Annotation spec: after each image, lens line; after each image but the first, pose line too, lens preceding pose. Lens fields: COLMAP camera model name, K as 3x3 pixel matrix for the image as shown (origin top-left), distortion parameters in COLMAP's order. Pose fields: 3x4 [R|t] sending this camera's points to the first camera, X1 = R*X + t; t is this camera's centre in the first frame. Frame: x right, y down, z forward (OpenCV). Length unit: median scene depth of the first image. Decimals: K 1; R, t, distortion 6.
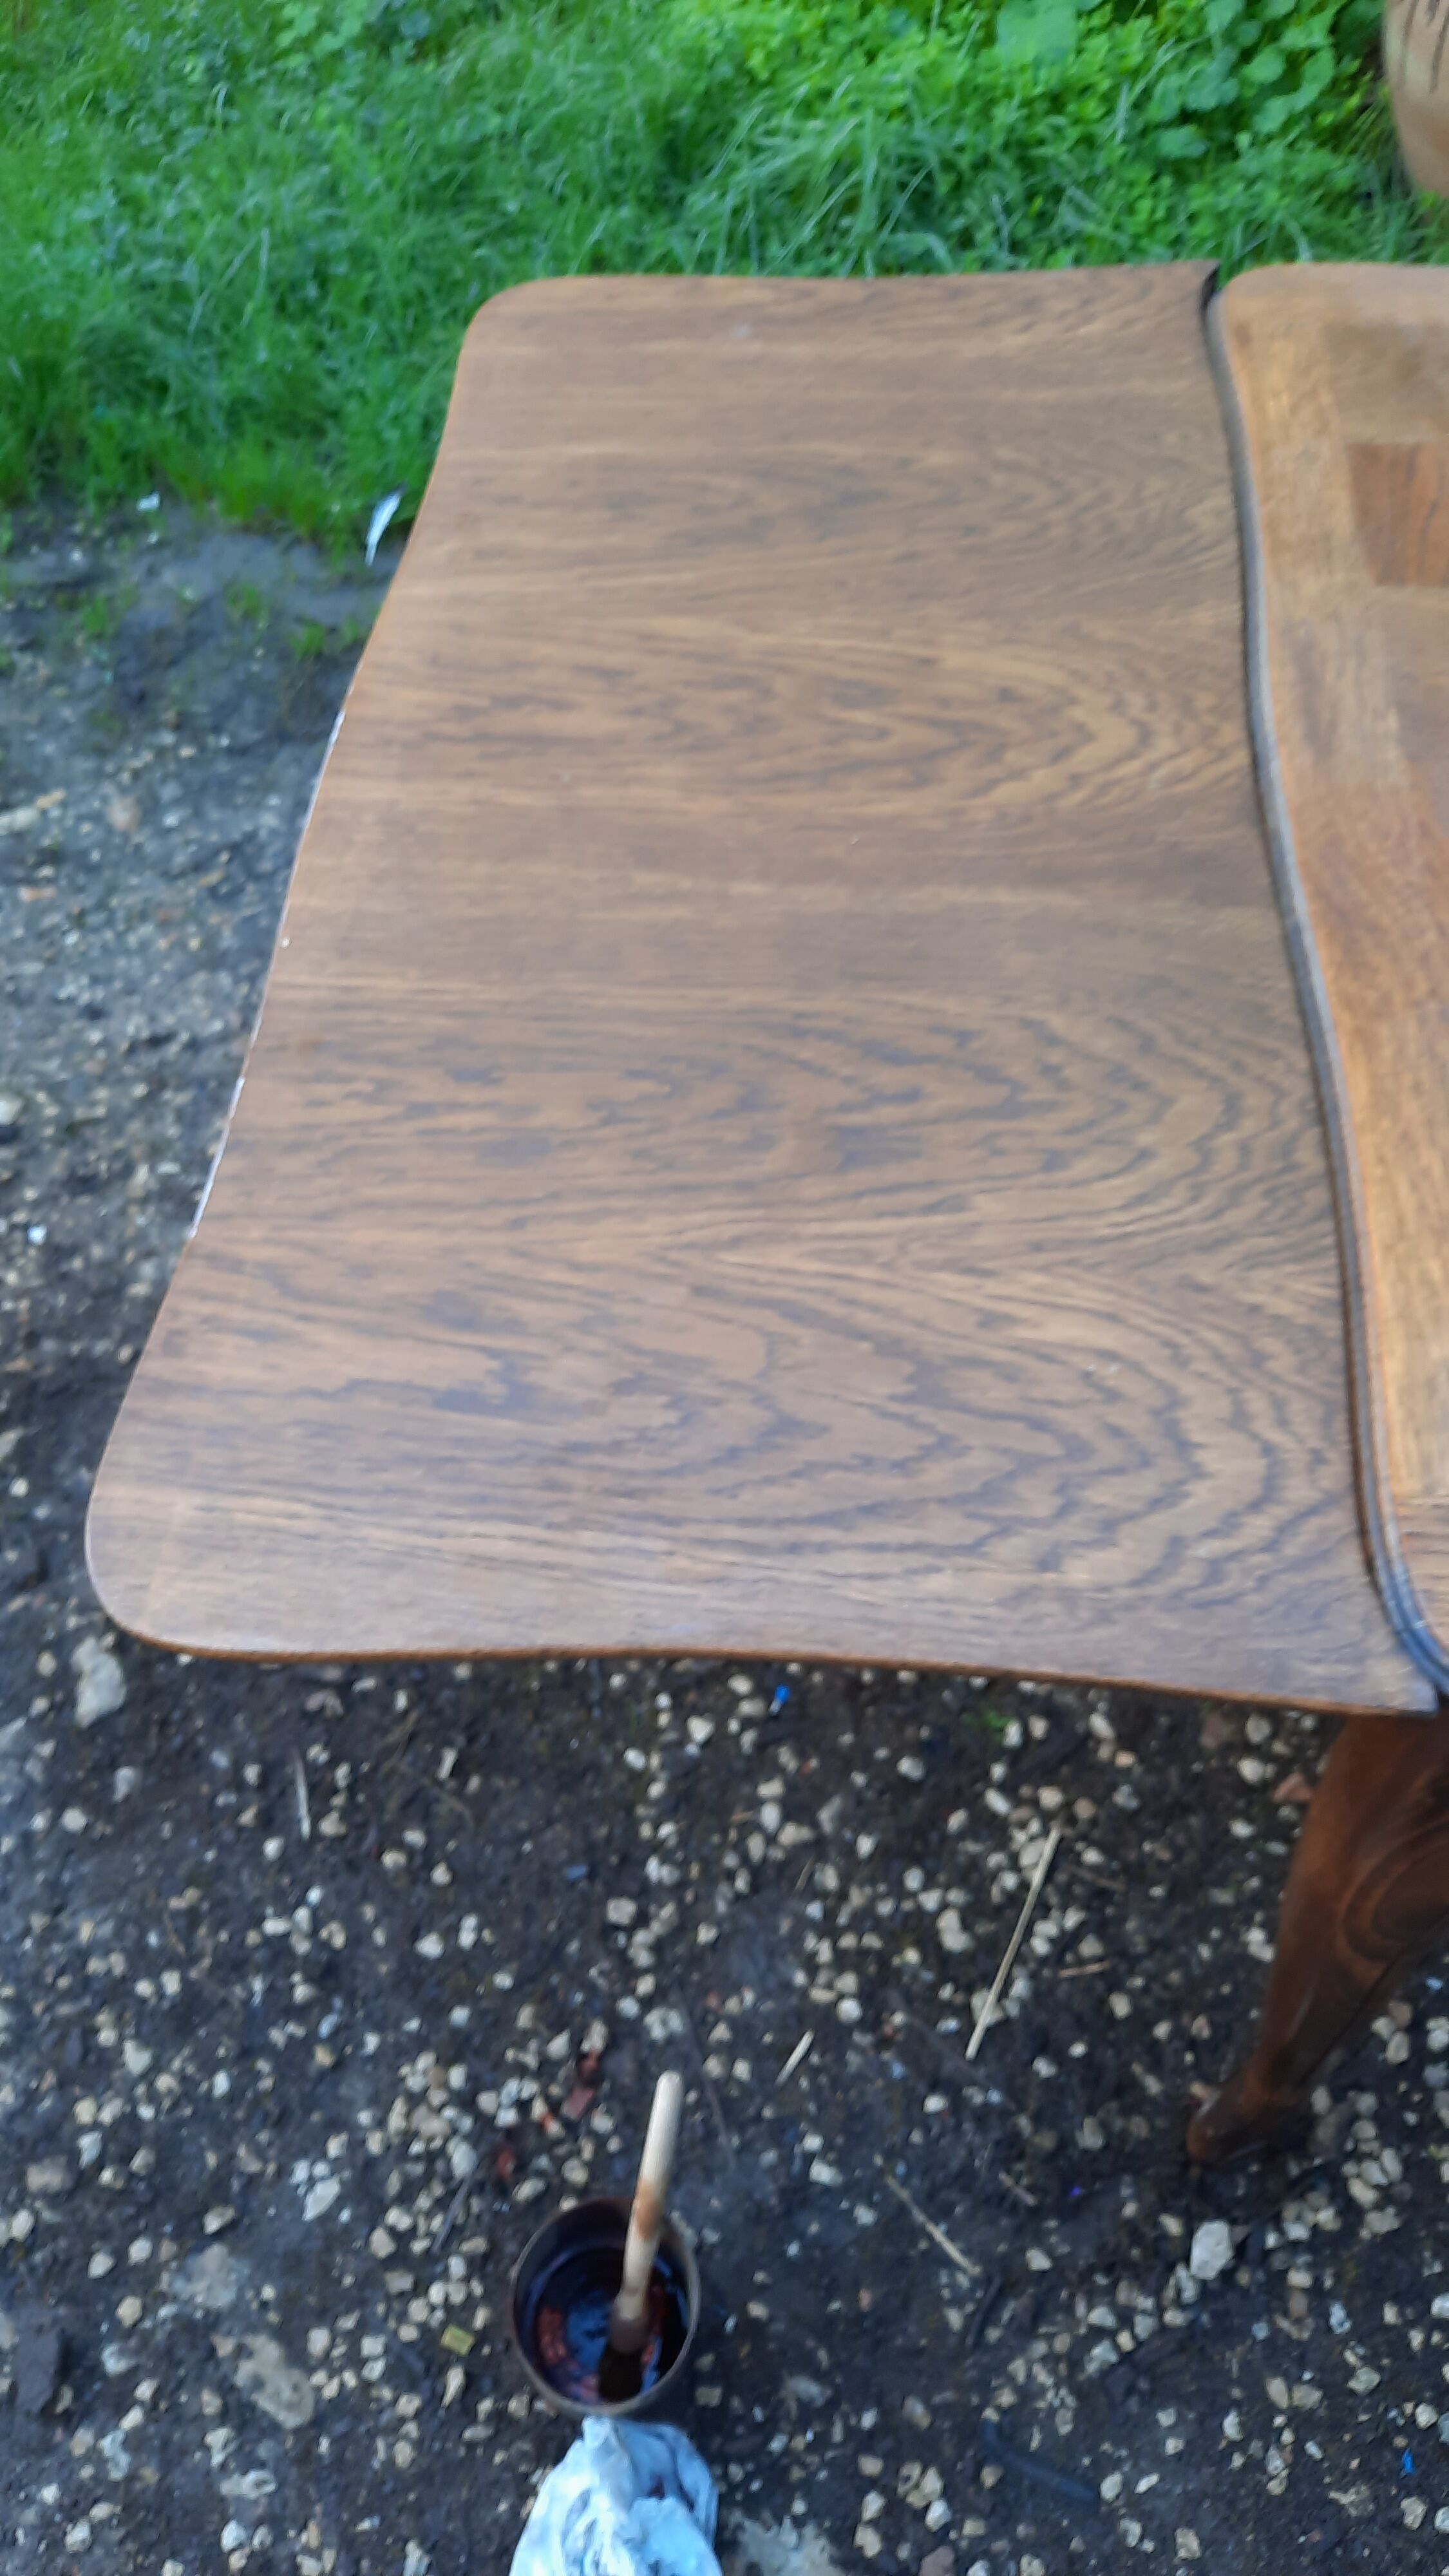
lens RADIAL K [[1884.3, 0, 689.8], [0, 1884.3, 1295.8], [0, 0, 1]] dist [0.040320, -0.055924]
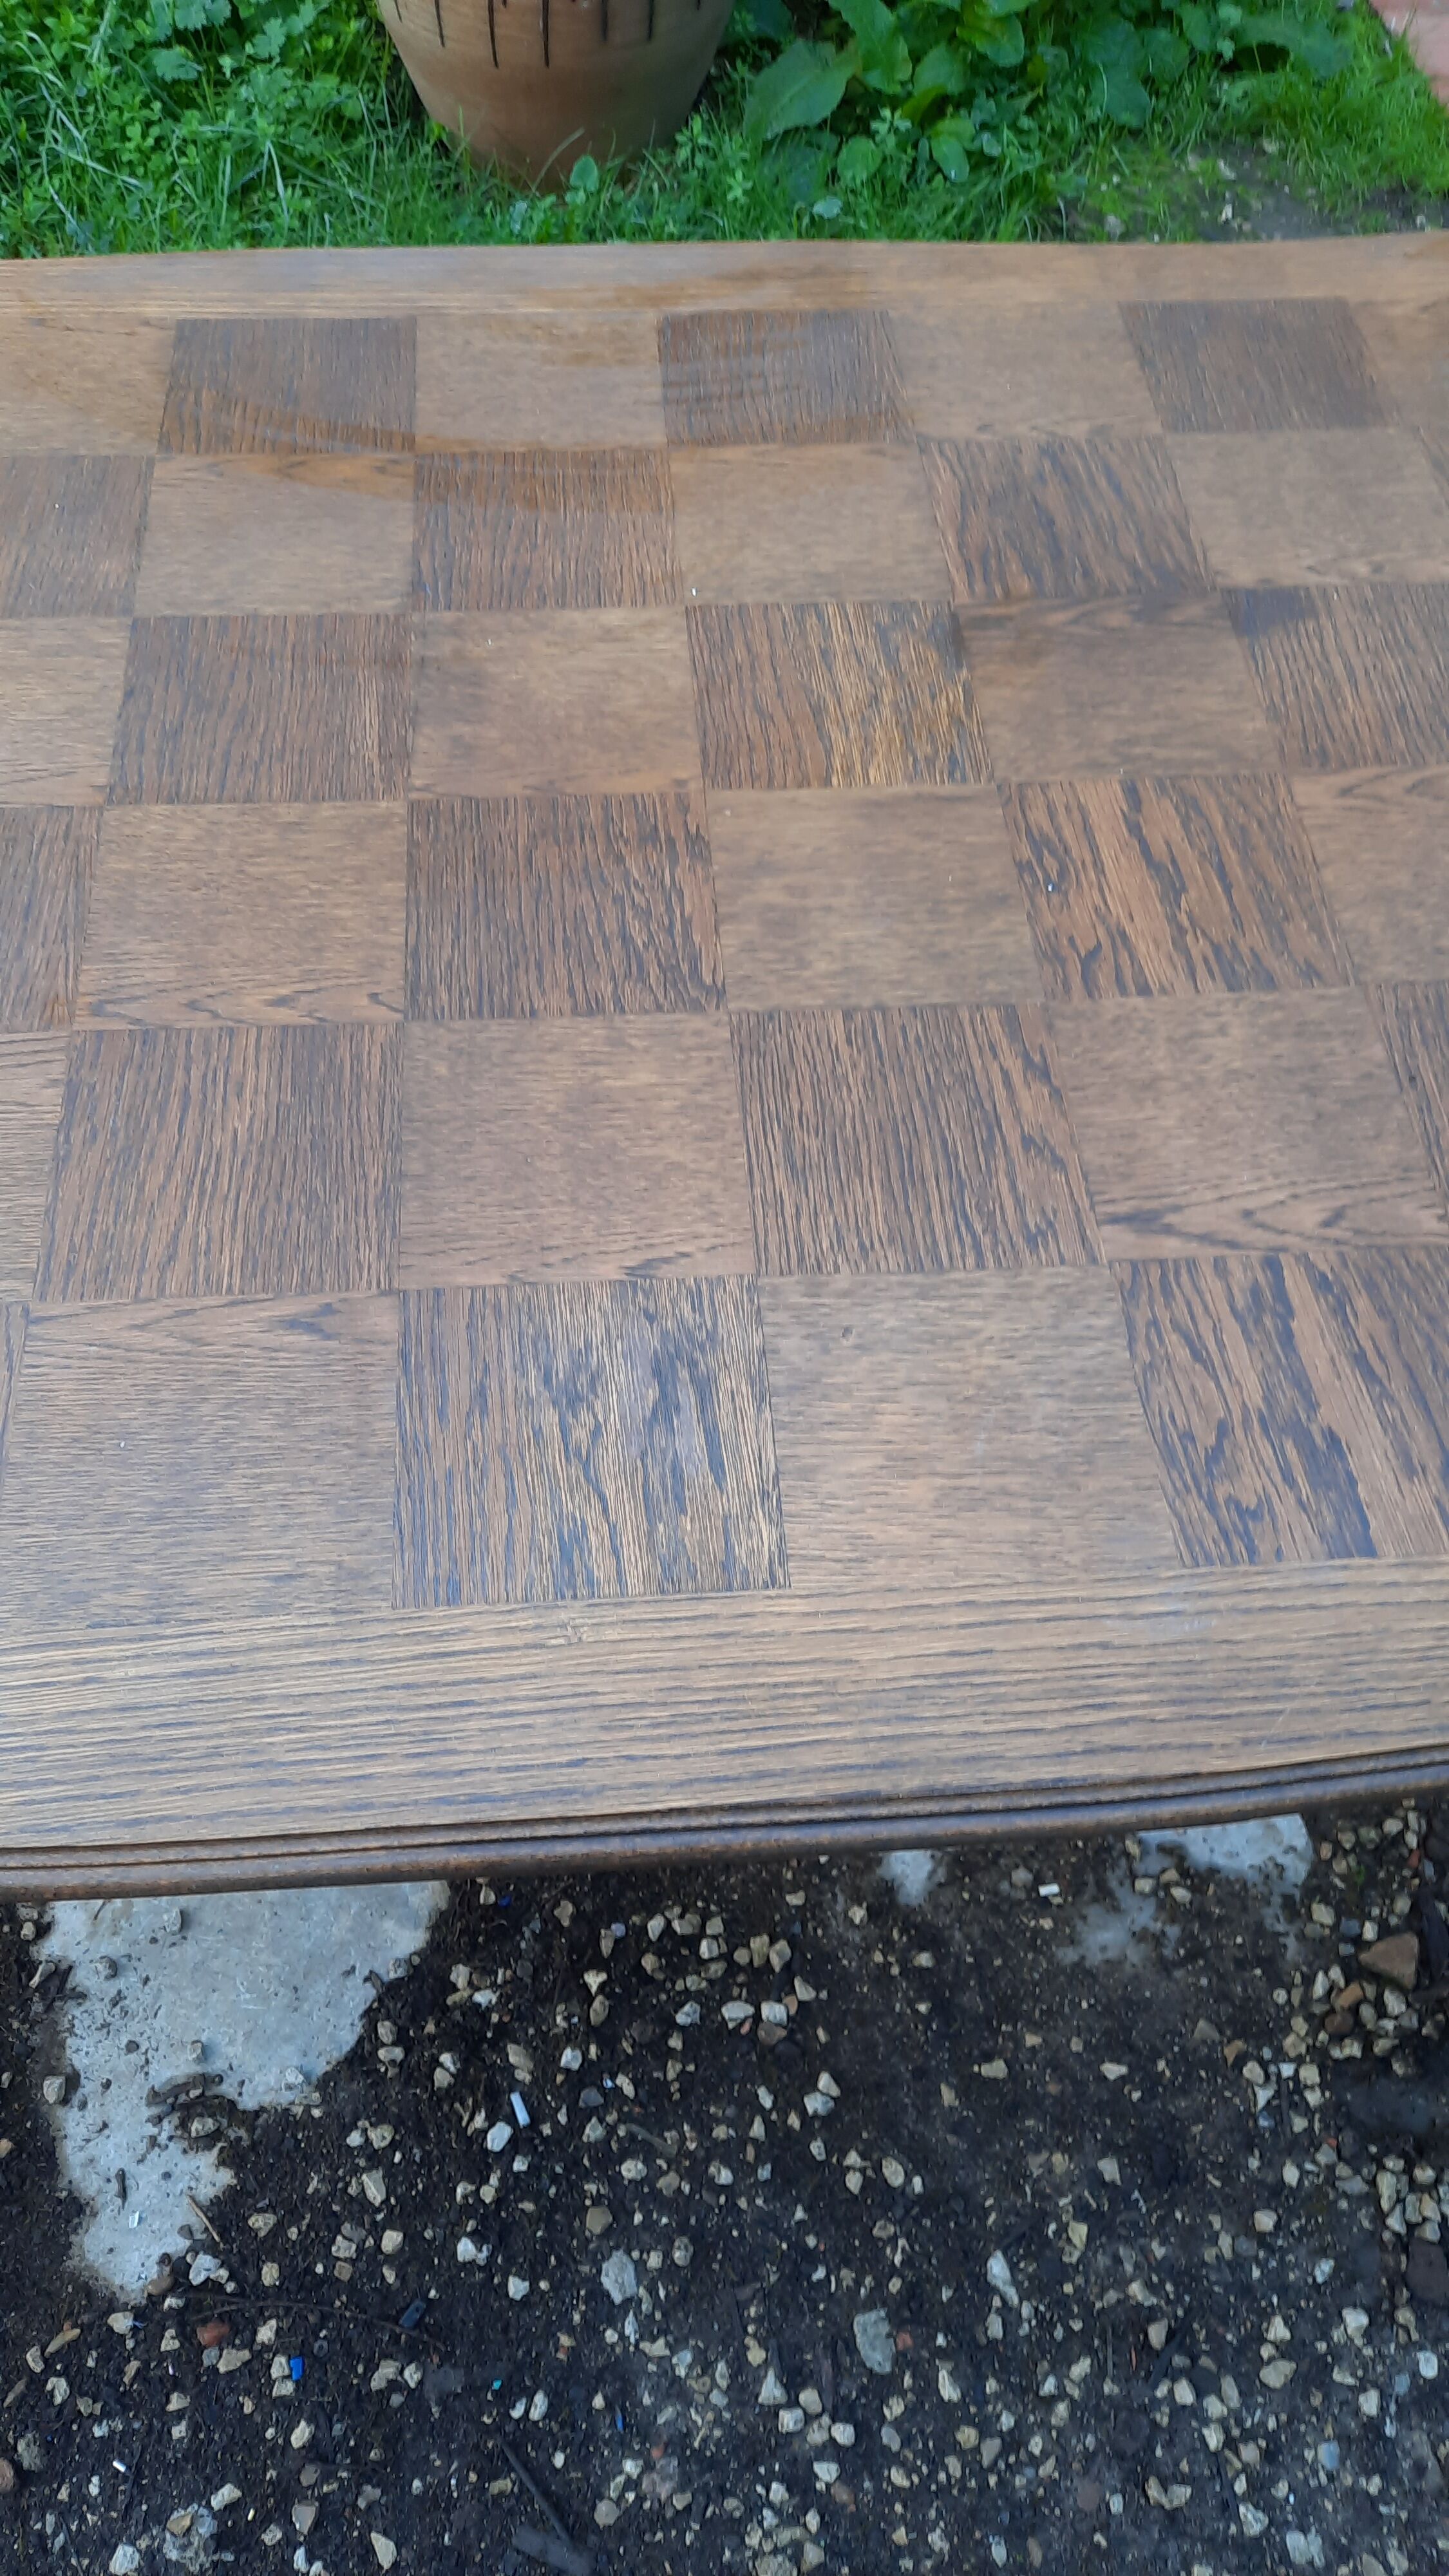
lens RADIAL K [[1860.6, 0, 691.1], [0, 1860.6, 1293.1], [0, 0, 1]] dist [0.051370, -0.057747]
pose [[0.982650, -0.085605, 0.164534, 0.649552], [0.077583, 0.995490, 0.054589, -0.032092], [-0.168465, -0.040877, 0.984860, -0.036190]]
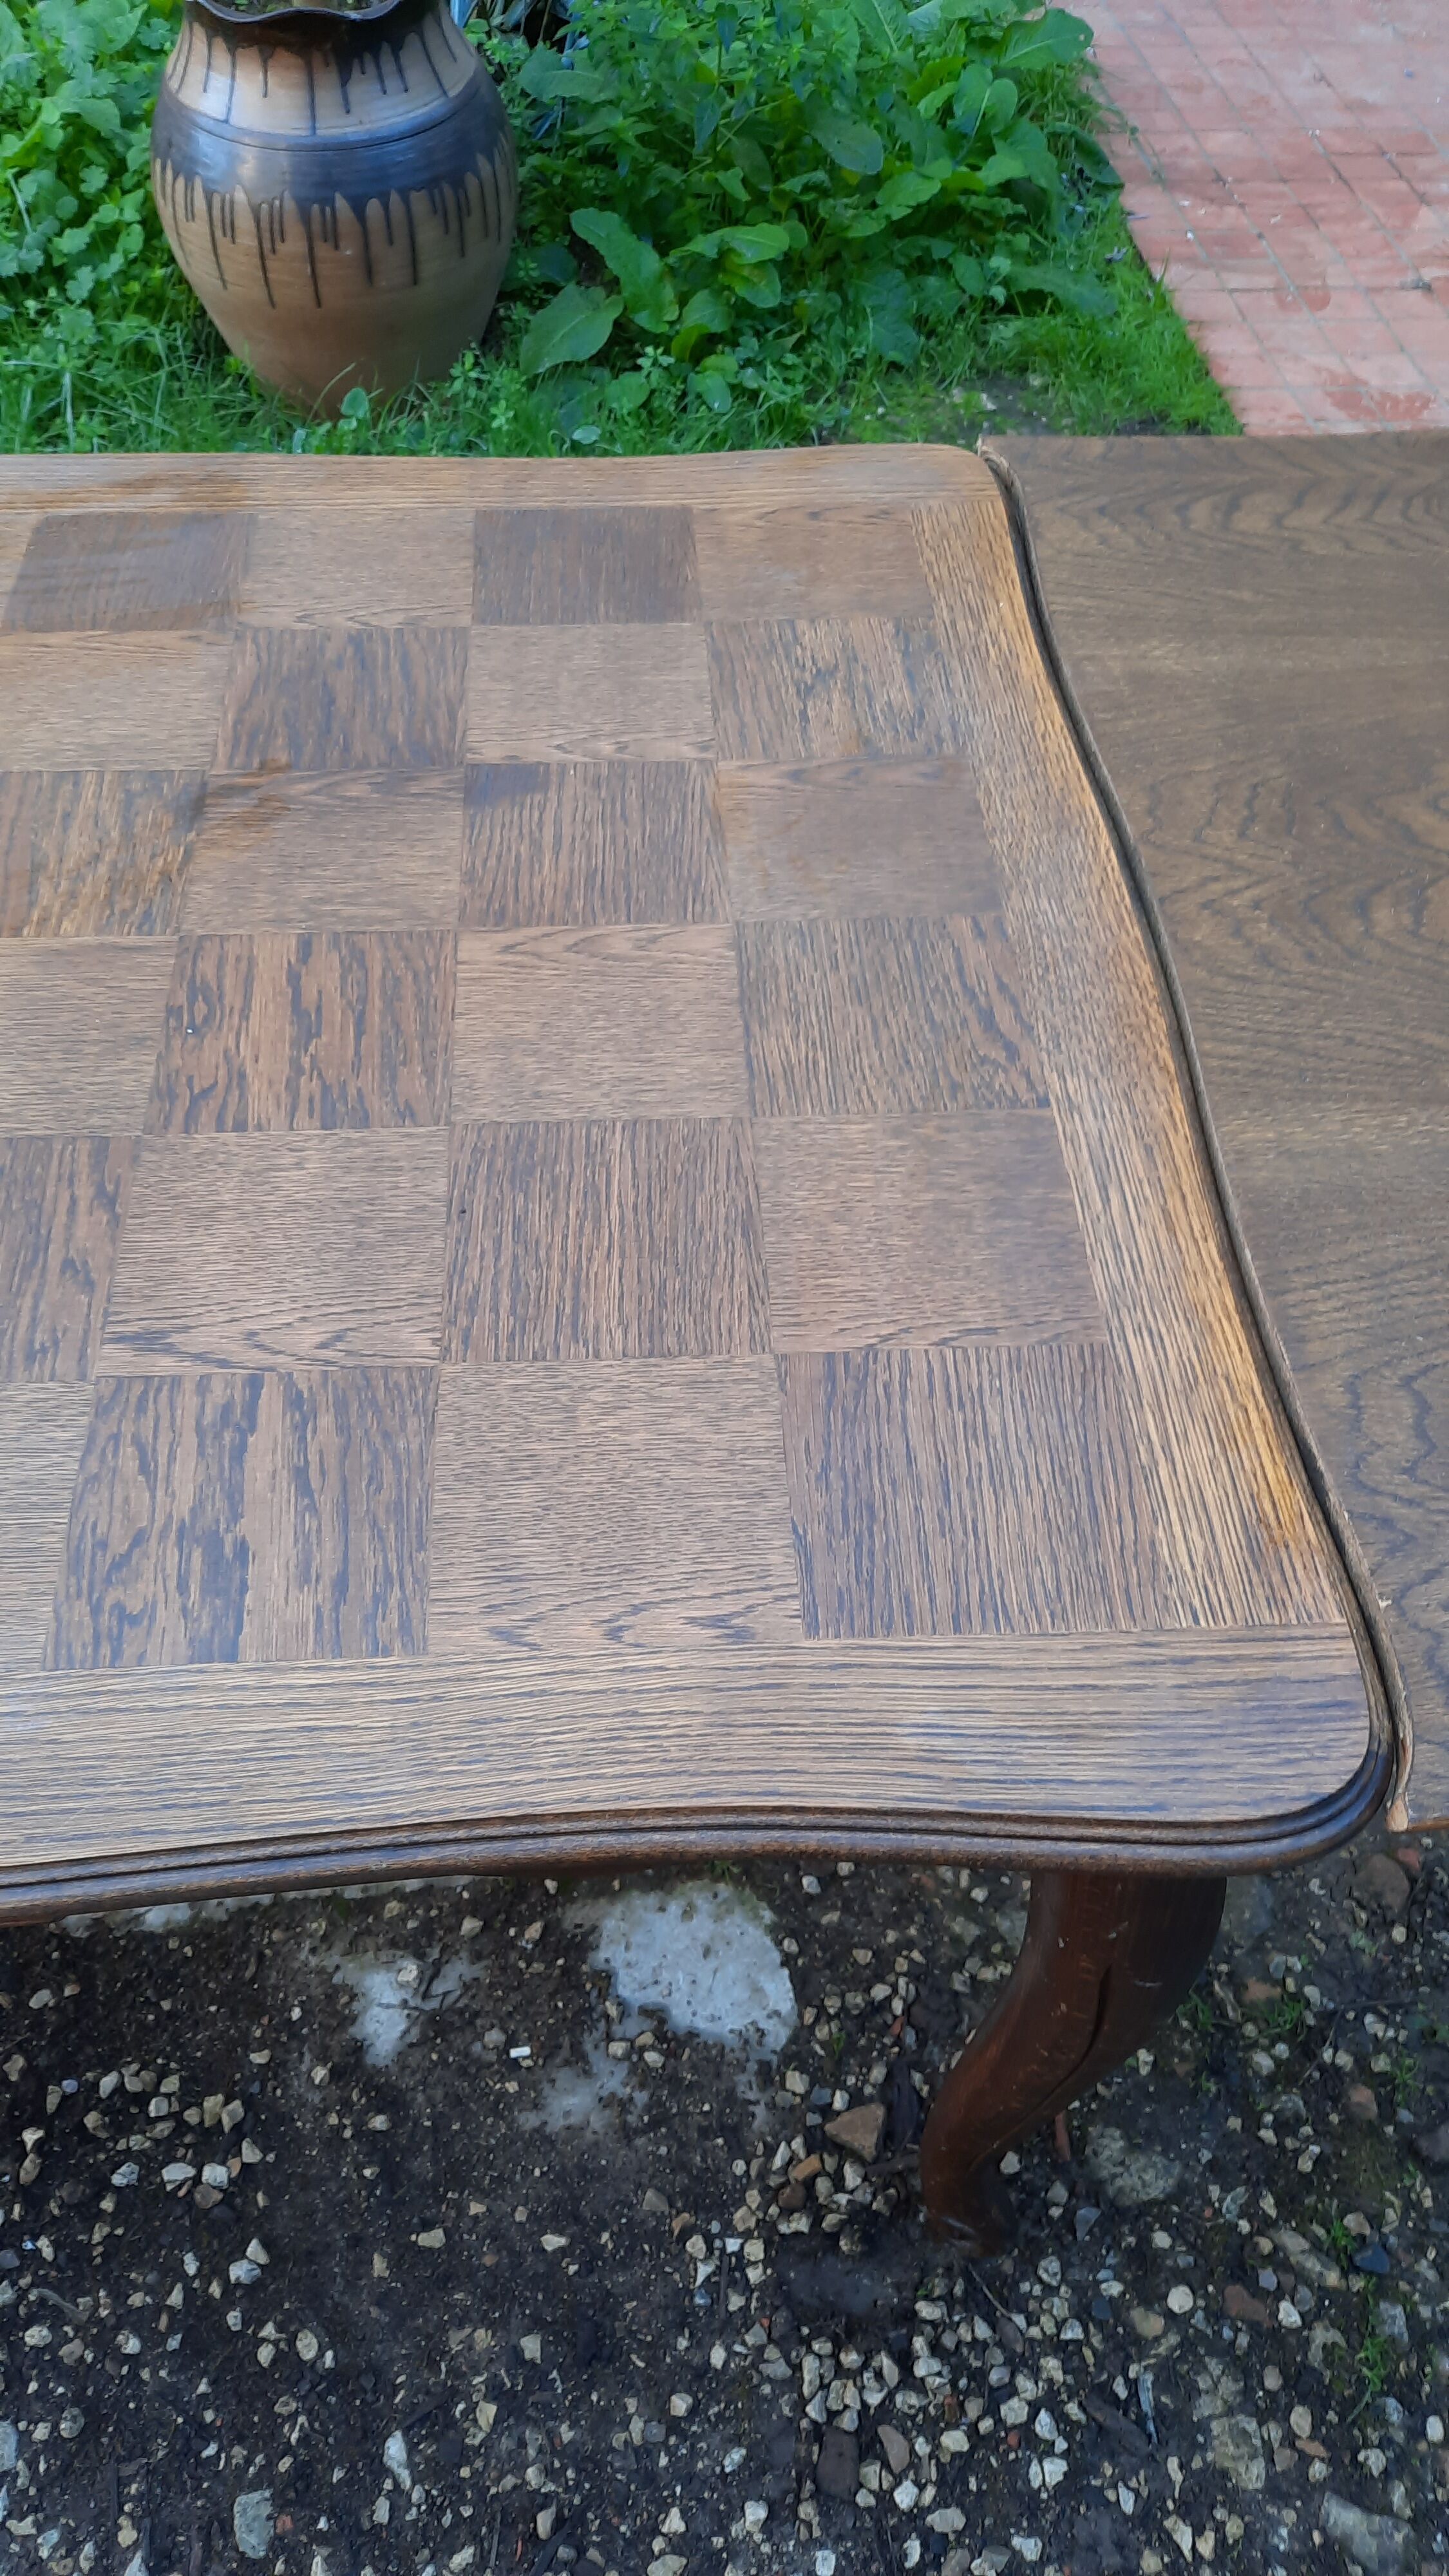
lens RADIAL K [[1859.5, 0, 677.7], [0, 1859.5, 1300.4], [0, 0, 1]] dist [0.049823, -0.055379]
pose [[0.987228, -0.058464, 0.148198, 0.948790], [0.065230, 0.997019, -0.041209, 0.008964], [-0.145347, 0.050350, 0.988099, -0.104097]]
